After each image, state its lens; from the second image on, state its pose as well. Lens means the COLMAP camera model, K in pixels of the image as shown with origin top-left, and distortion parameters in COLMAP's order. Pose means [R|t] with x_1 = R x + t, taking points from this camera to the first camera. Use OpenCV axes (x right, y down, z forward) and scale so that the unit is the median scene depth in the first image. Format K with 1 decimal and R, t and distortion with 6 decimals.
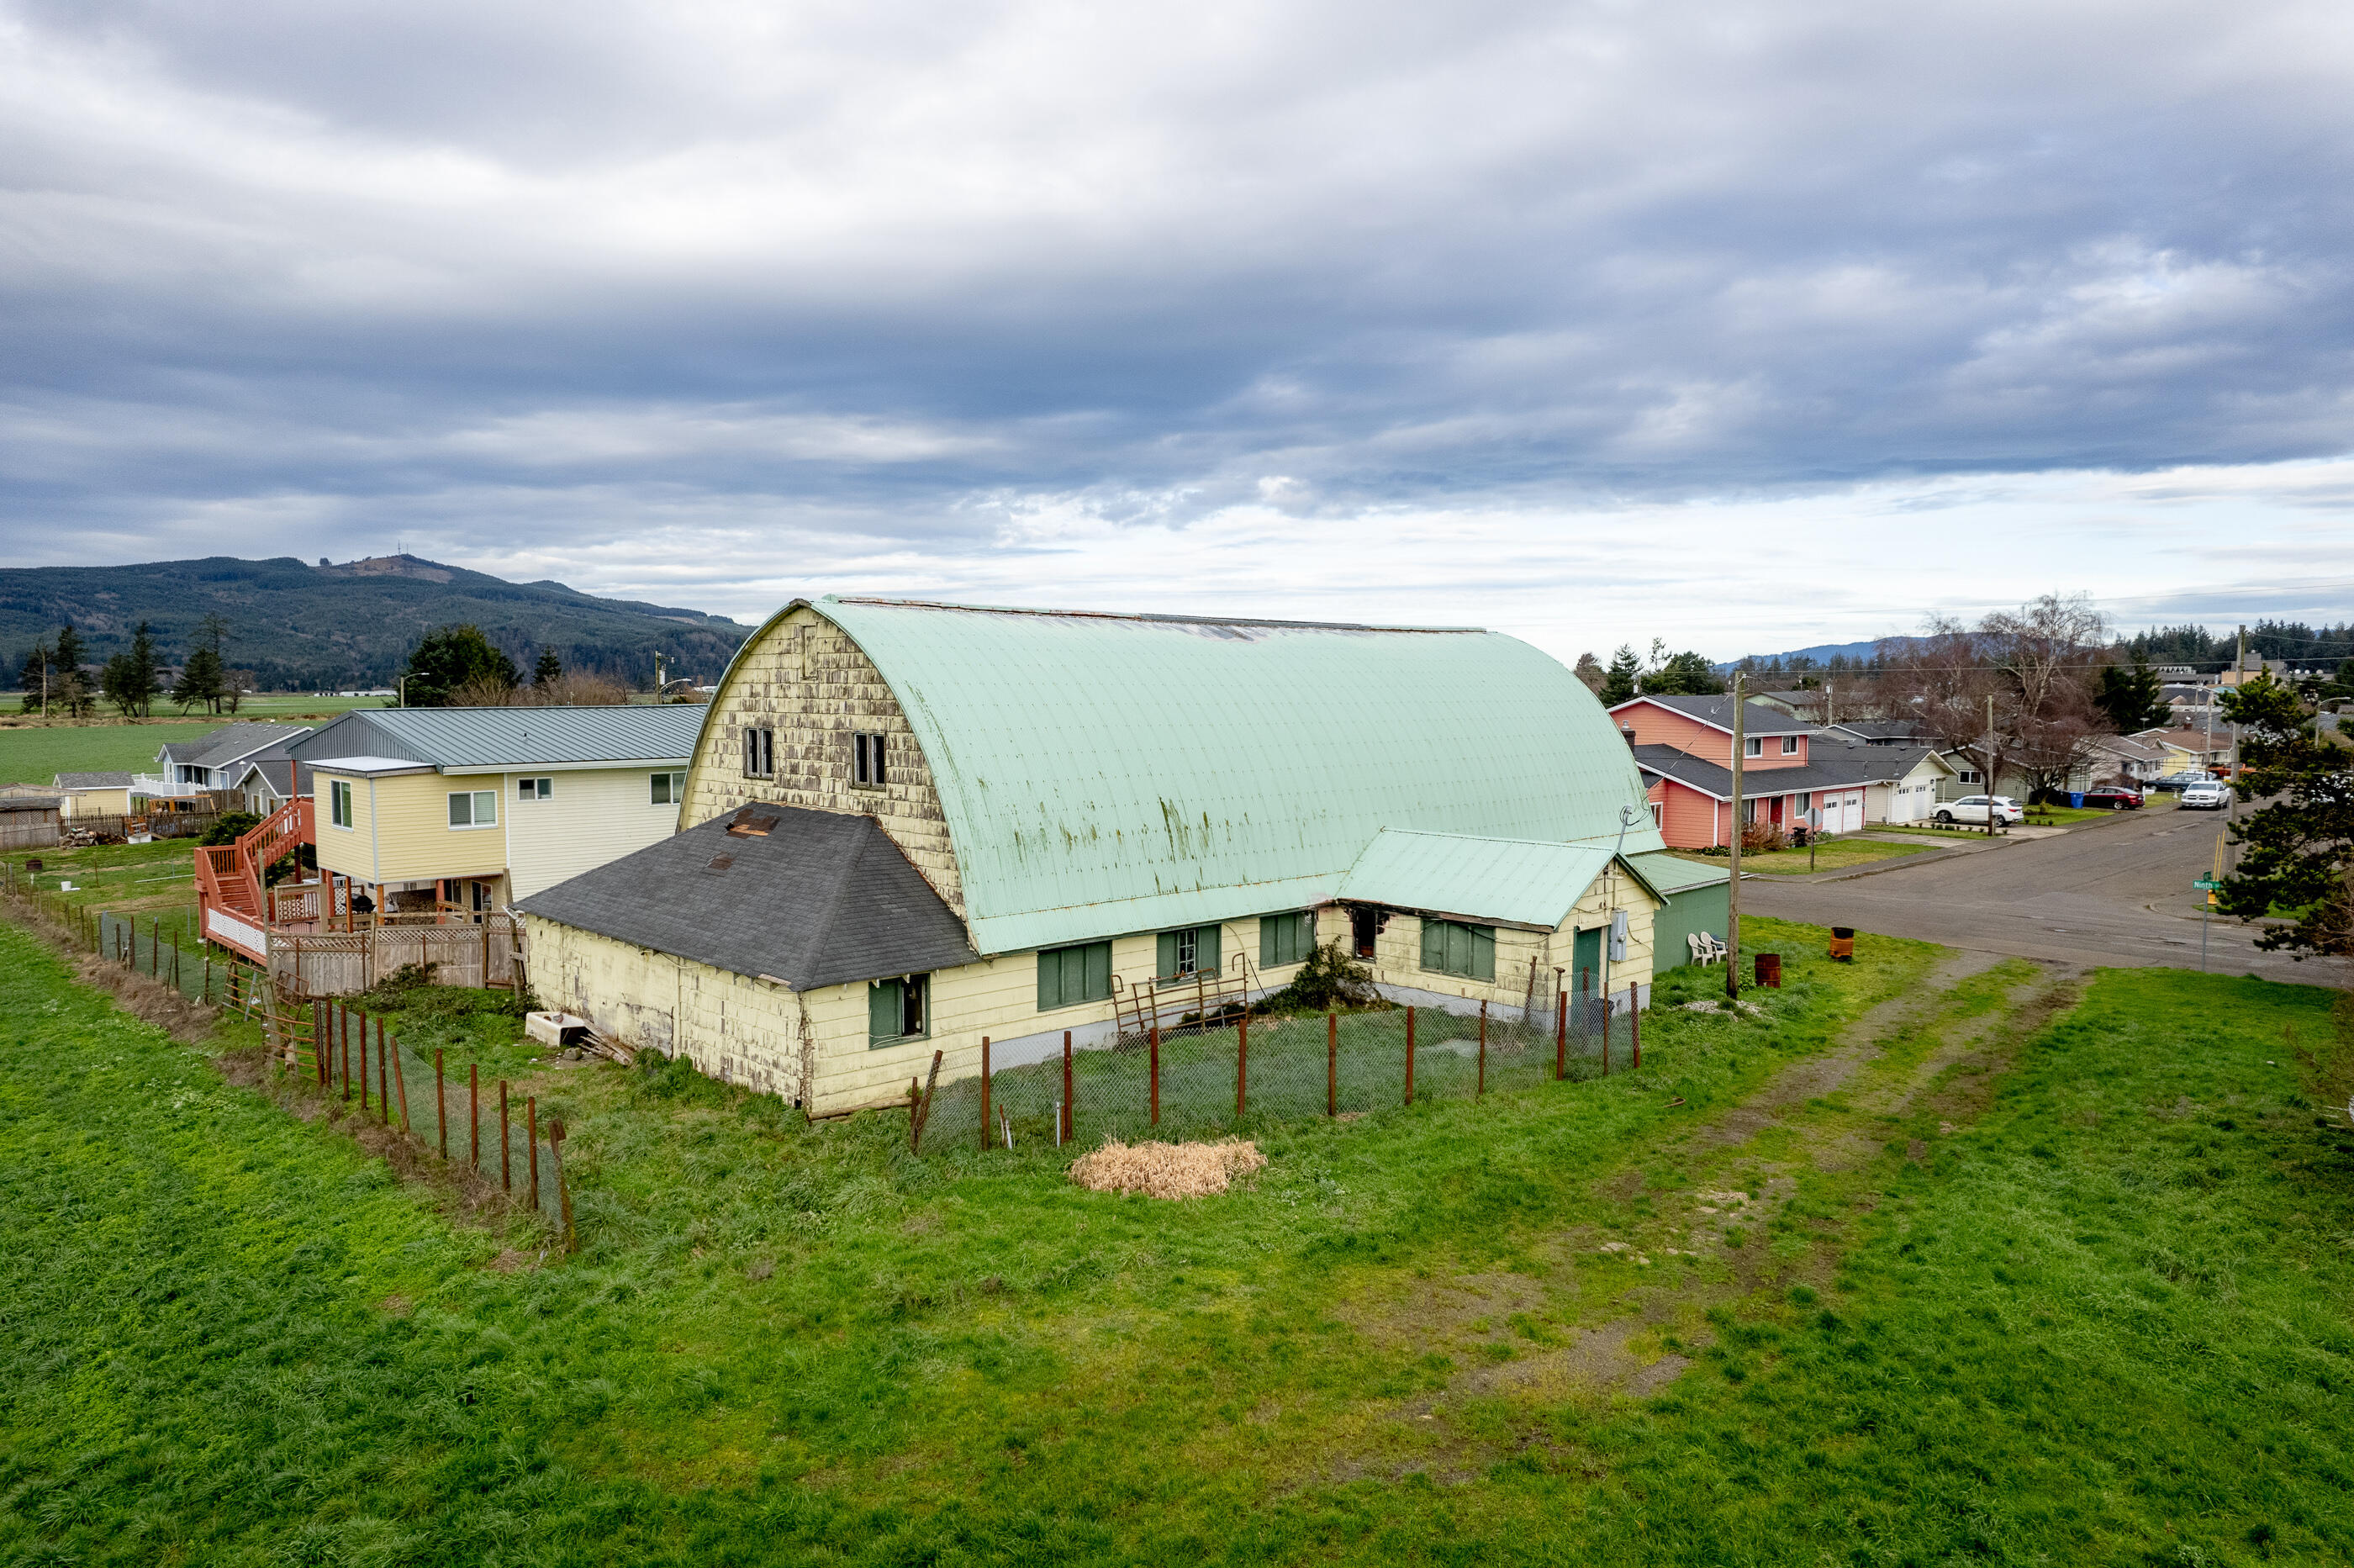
lens RADIAL K [[1519.0, 0, 1170.0], [0, 1519.0, 796.3], [0, 0, 1]] dist [-0.090510, 0.082800]
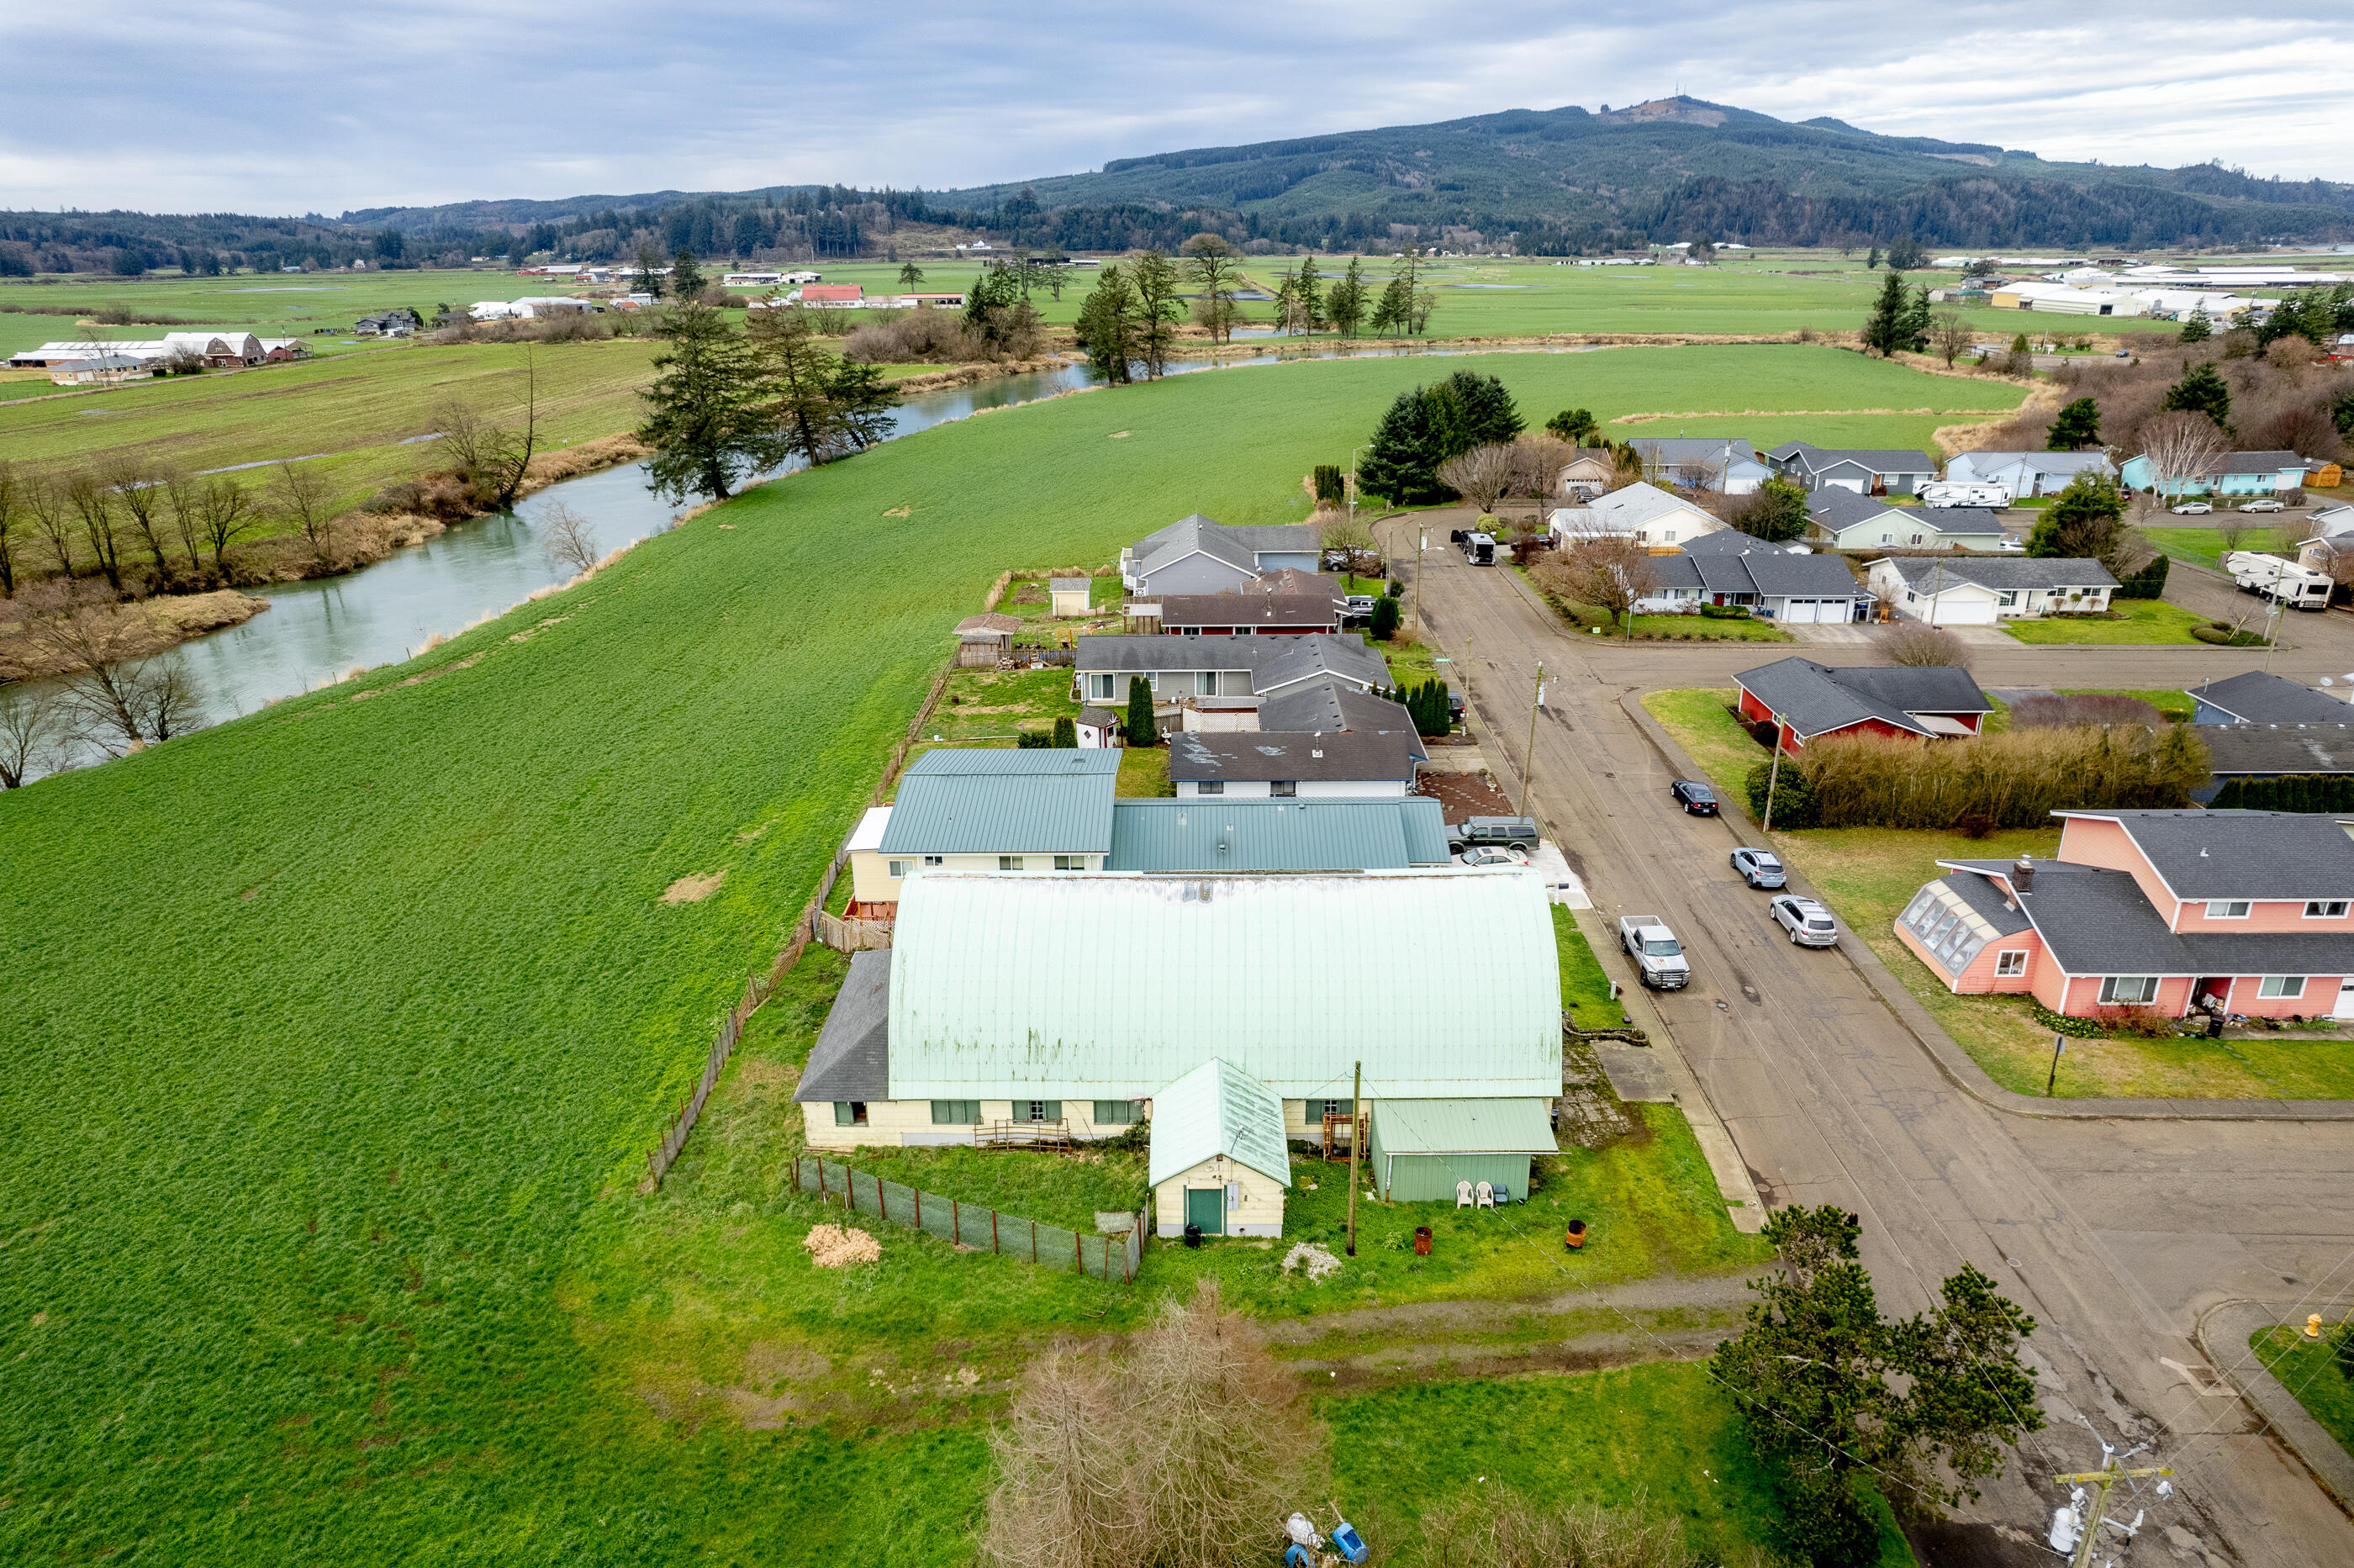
lens RADIAL K [[1519.0, 0, 1170.0], [0, 1519.0, 796.3], [0, 0, 1]] dist [-0.090510, 0.082800]
pose [[0.706075, 0.243553, -0.664936, 1.320807], [-0.038485, 0.950803, 0.307395, -0.874637], [0.707090, -0.191454, 0.680712, -0.069108]]
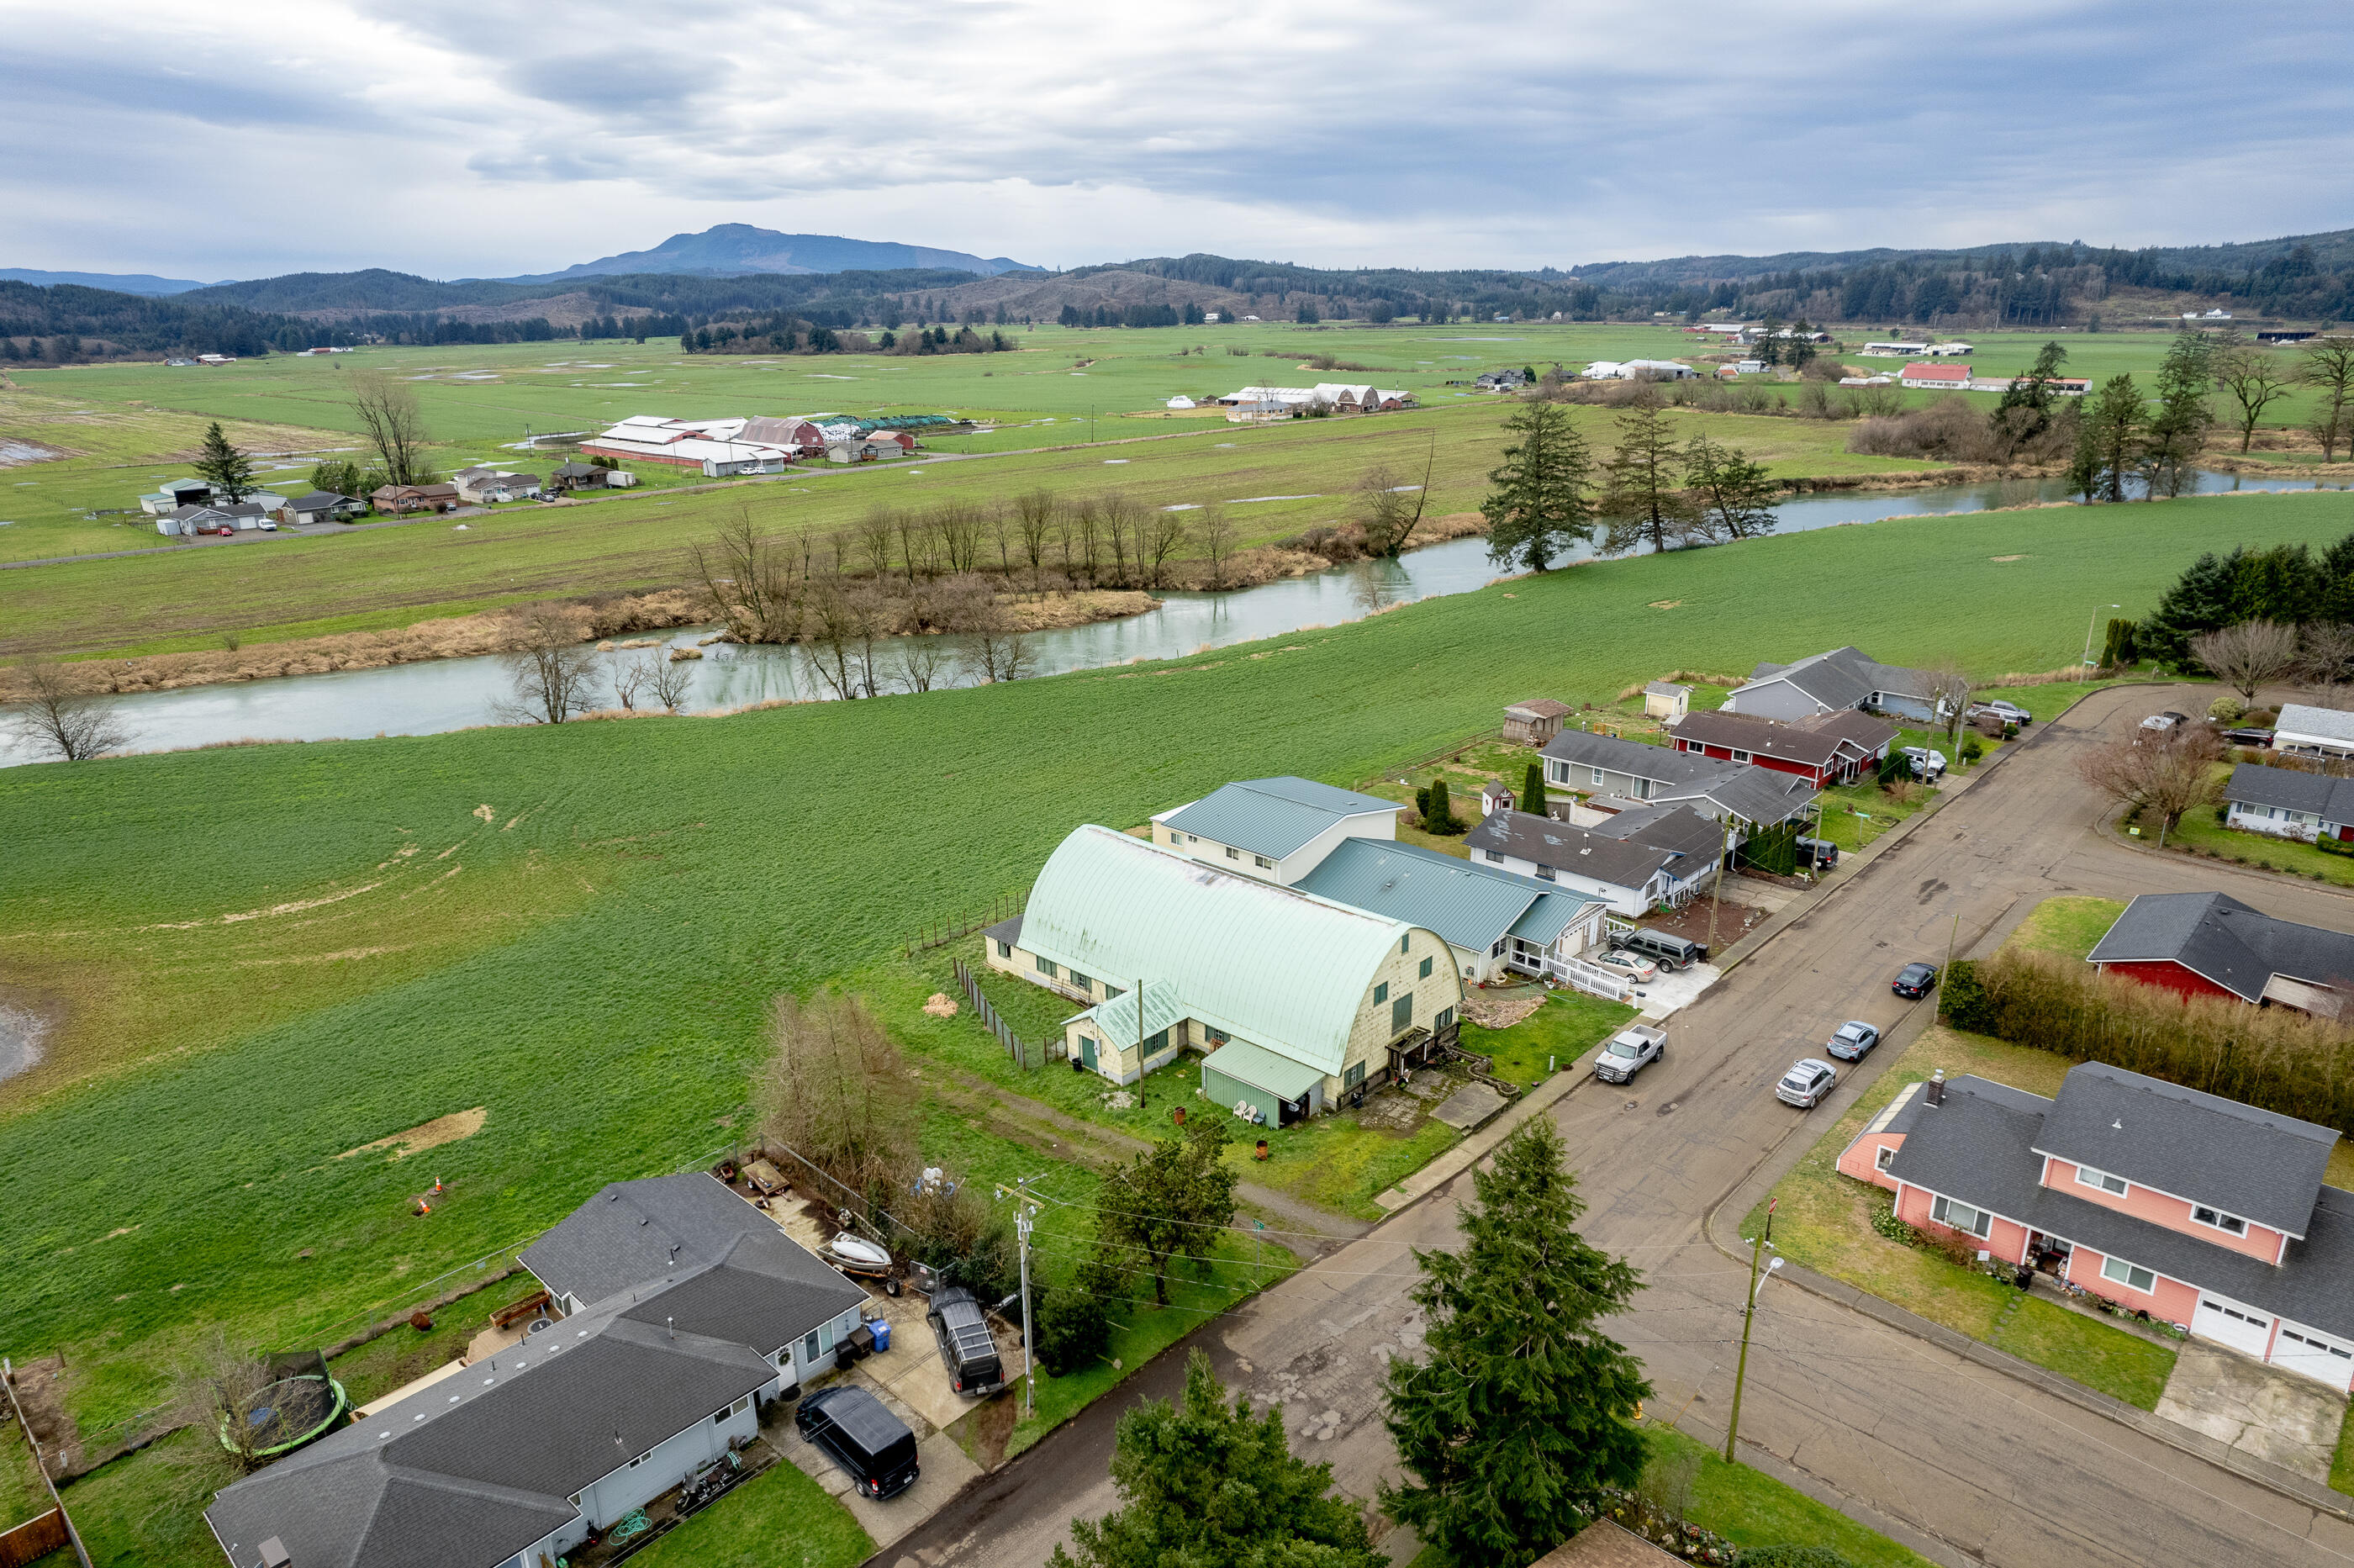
lens RADIAL K [[1500.4, 0, 1145.3], [0, 1500.4, 846.5], [0, 0, 1]] dist [-0.088142, 0.061290]
pose [[0.030843, 0.346691, -0.937472, 2.829620], [-0.051729, 0.937215, 0.344894, -1.227778], [0.998185, 0.037857, 0.046840, 1.026529]]
